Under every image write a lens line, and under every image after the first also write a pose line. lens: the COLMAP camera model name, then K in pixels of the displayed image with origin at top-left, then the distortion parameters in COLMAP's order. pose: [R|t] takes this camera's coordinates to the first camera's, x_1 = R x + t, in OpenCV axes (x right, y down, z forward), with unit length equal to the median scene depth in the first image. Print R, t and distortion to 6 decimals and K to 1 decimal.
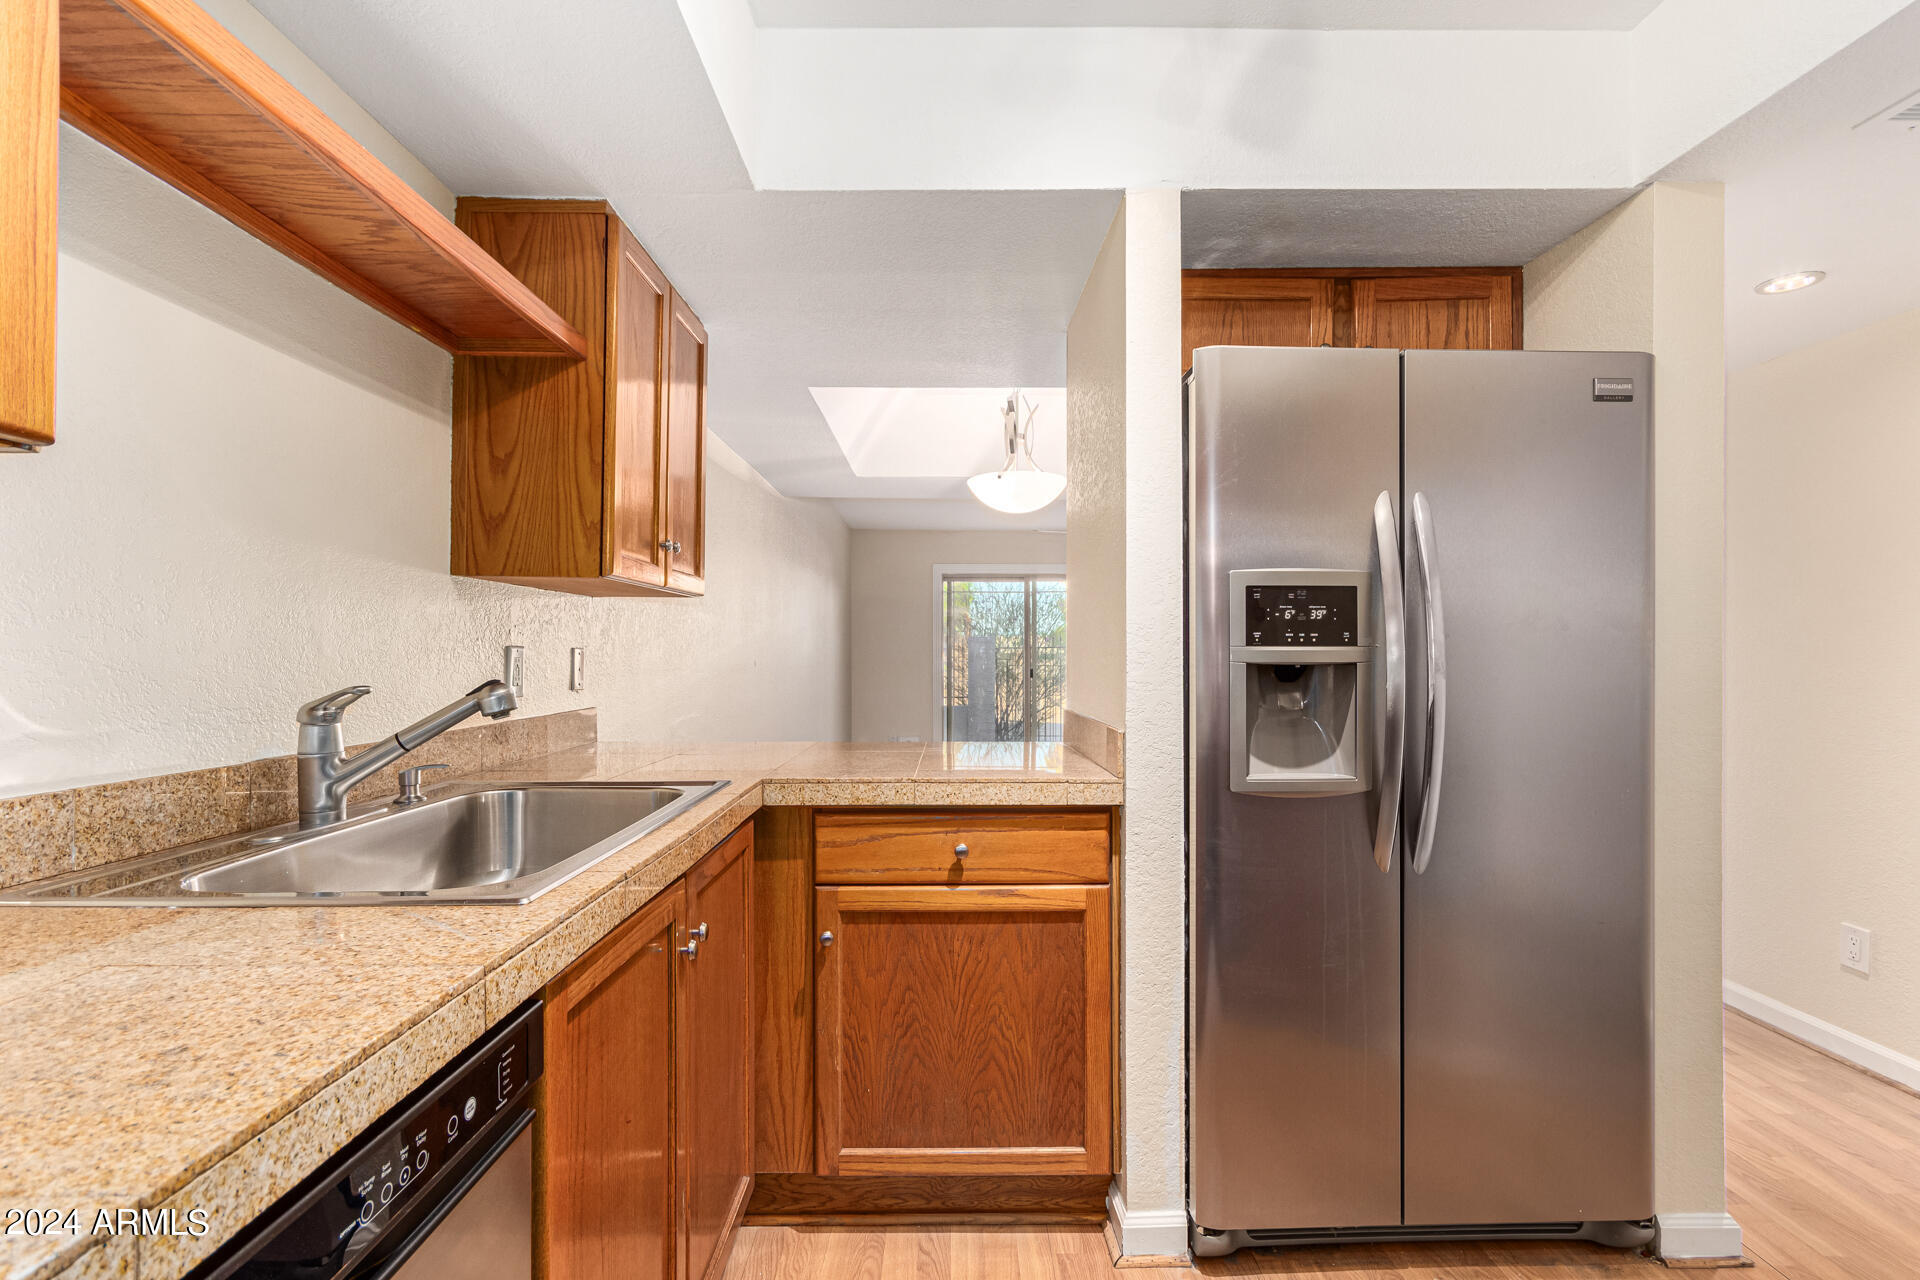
lens RADIAL K [[893.8, 0, 954.6], [0, 893.8, 644.3], [0, 0, 1]] dist [0.002571, 0.001777]
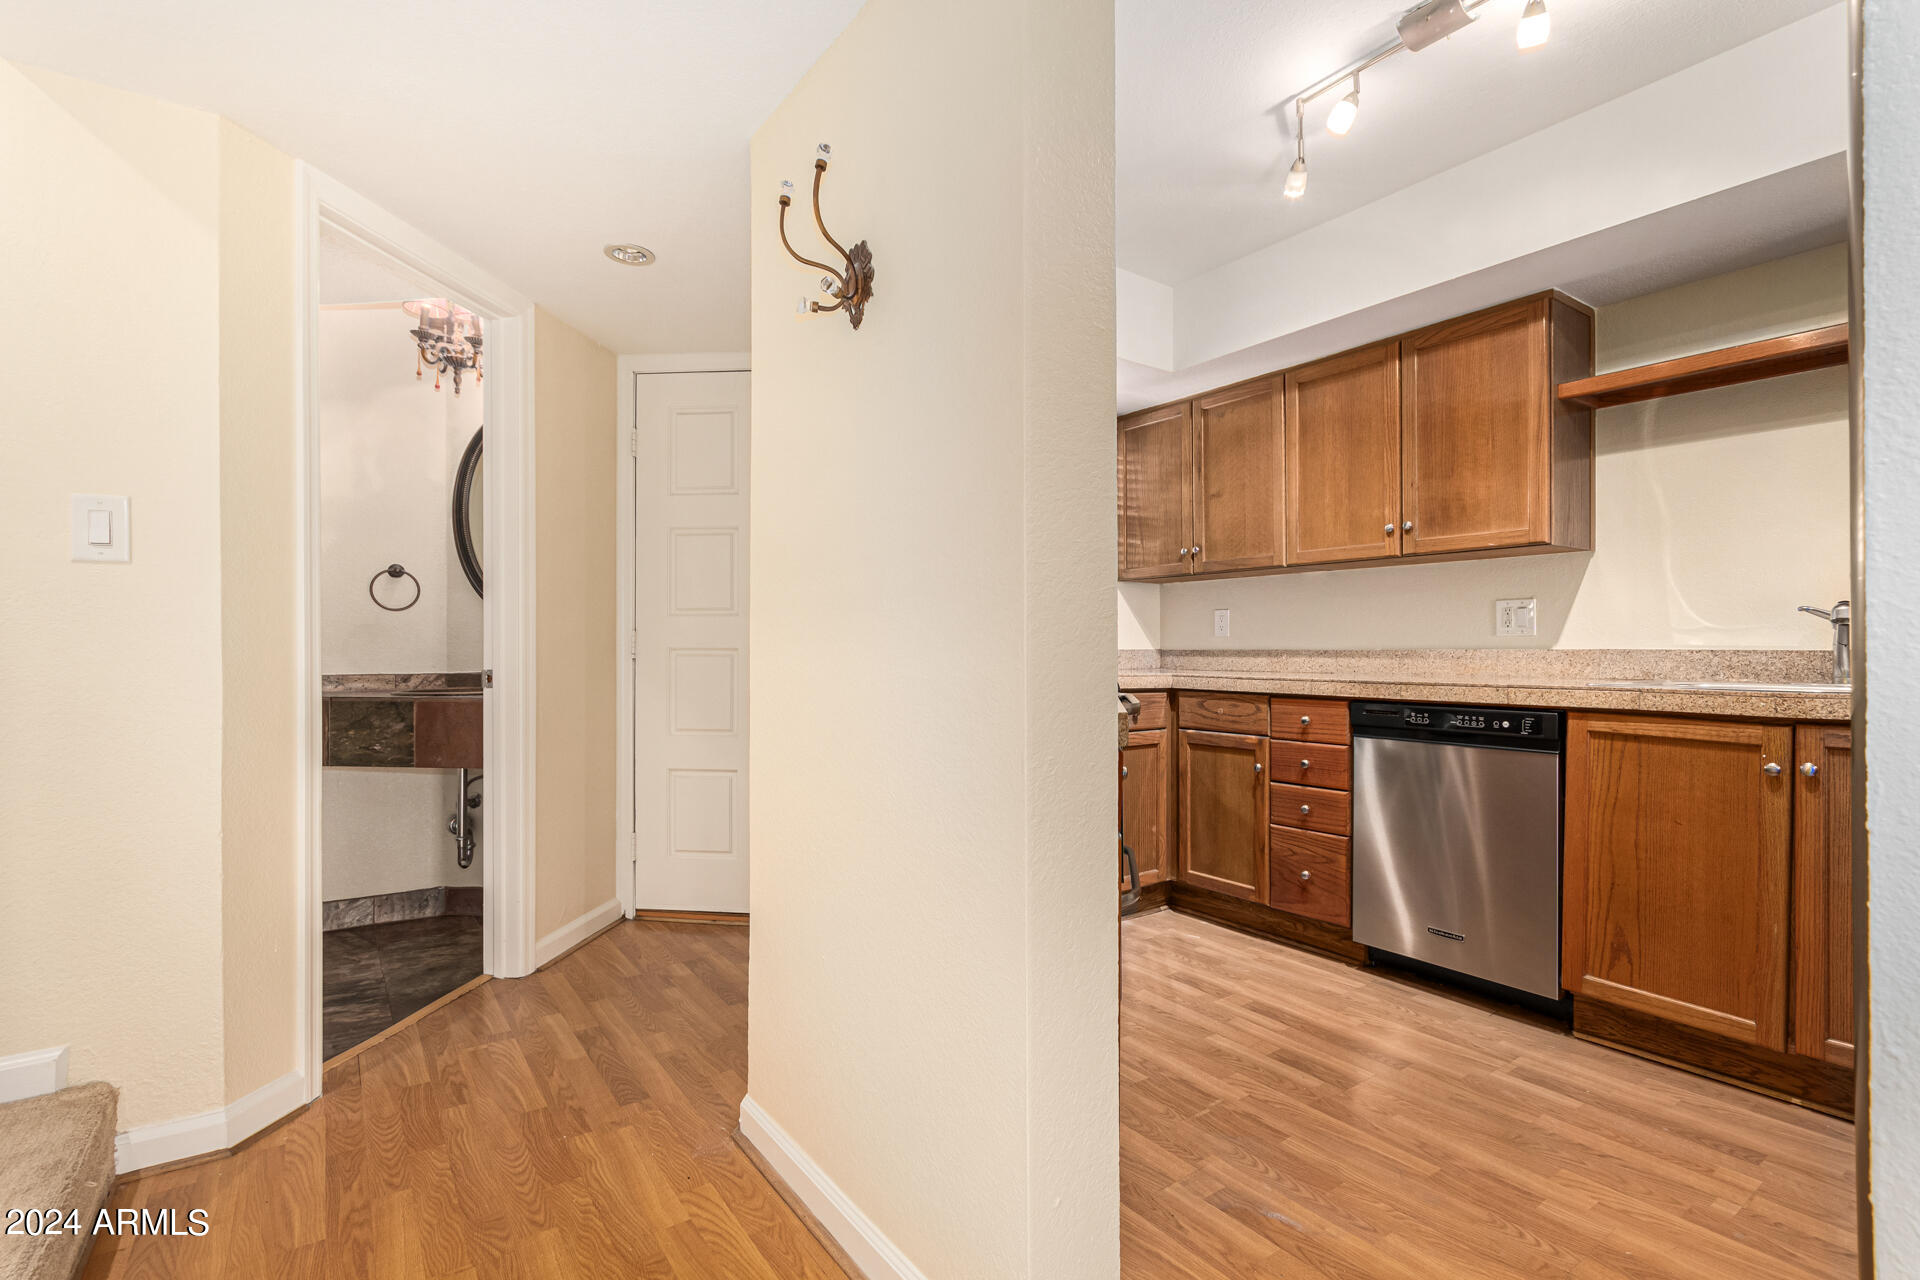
lens RADIAL K [[893.8, 0, 975.6], [0, 893.8, 646.7], [0, 0, 1]] dist [0.002571, 0.001777]
pose [[-0.803998, -0.006052, -0.594601, 2.213853], [0.001972, 0.999916, -0.012845, 0.185296], [0.594628, -0.011500, -0.803919, 1.805389]]
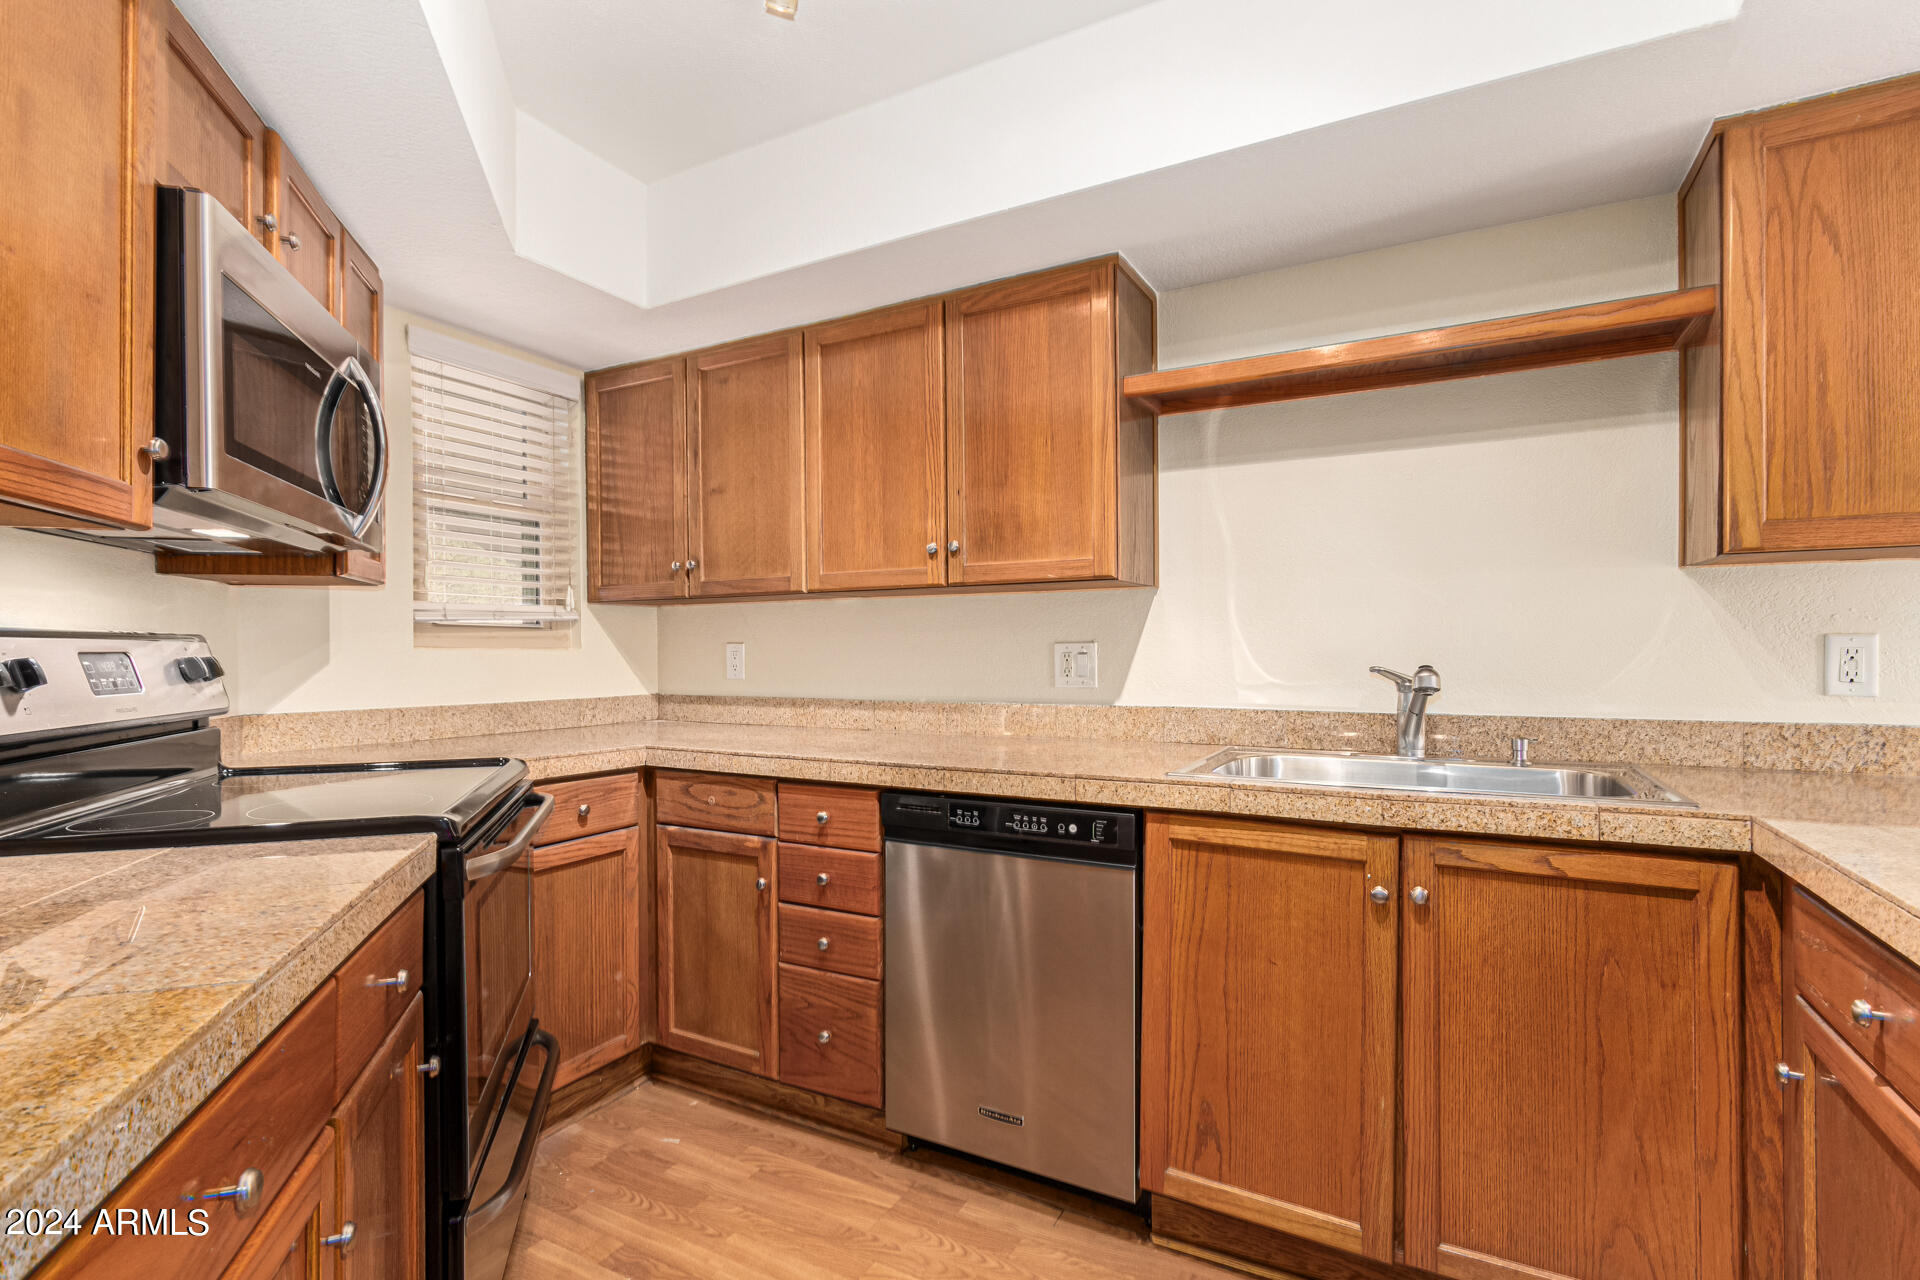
lens RADIAL K [[893.8, 0, 953.1], [0, 893.8, 642.6], [0, 0, 1]] dist [0.002571, 0.001777]
pose [[-0.480206, -0.004894, -0.877142, 1.277253], [0.011472, 0.999864, -0.011859, 0.018958], [0.877081, -0.015758, -0.480084, 1.353643]]
